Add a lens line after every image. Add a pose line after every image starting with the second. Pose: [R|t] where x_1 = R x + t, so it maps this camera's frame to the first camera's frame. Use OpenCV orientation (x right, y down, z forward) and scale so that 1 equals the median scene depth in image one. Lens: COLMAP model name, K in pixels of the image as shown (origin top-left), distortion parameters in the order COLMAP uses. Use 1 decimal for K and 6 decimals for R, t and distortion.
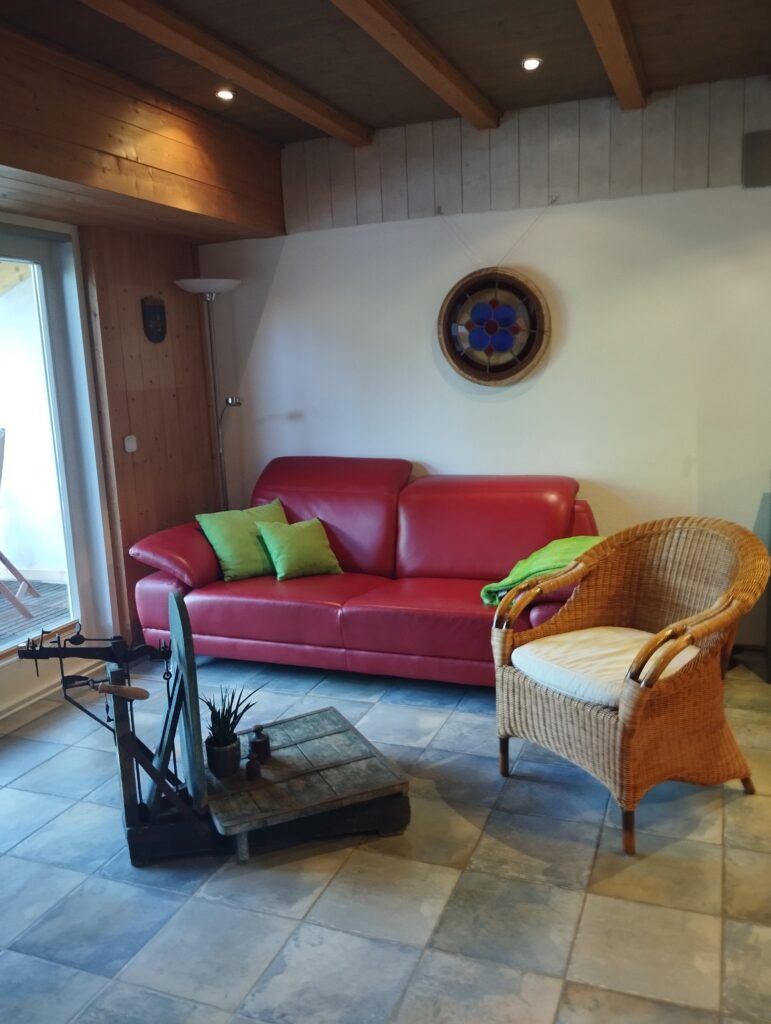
lens RADIAL K [[826.6, 0, 389.6], [0, 826.6, 518.1], [0, 0, 1]] dist [0.050654, -0.135041]
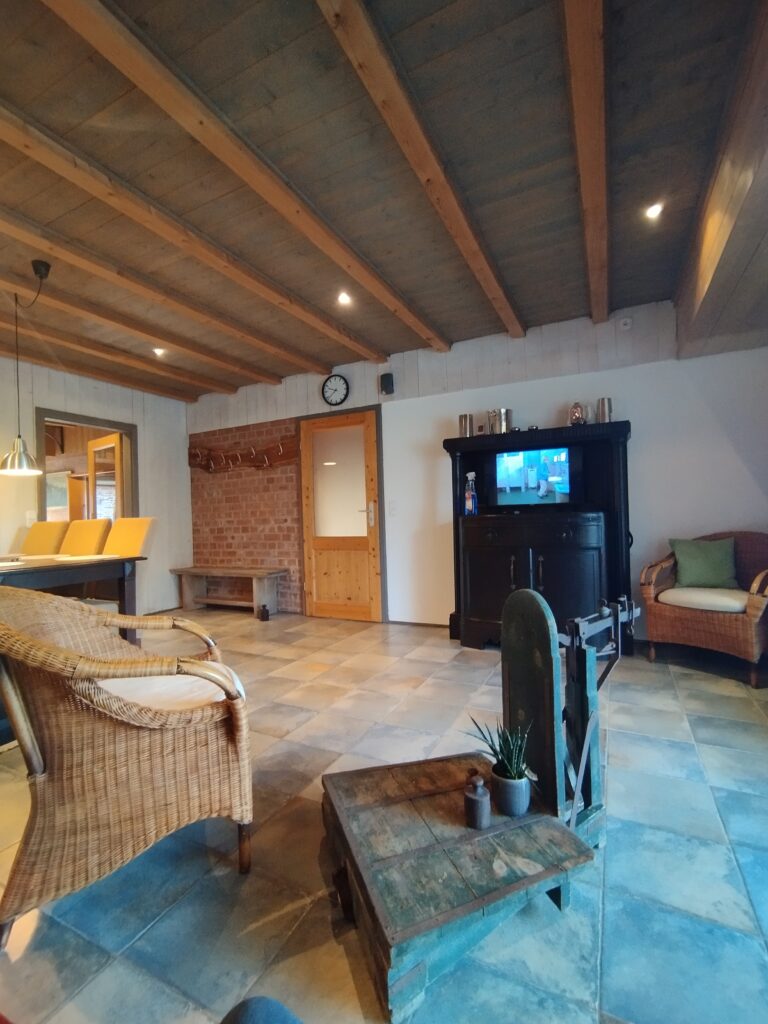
lens RADIAL K [[467.2, 0, 384.0], [0, 467.2, 512.0], [0, 0, 1]] dist [-0.017921, 0.000335]
pose [[-0.993403, 0.068768, 0.091768, -0.147924], [0.083010, 0.983340, 0.161713, -0.121687], [-0.079118, 0.168264, -0.982562, 1.660332]]
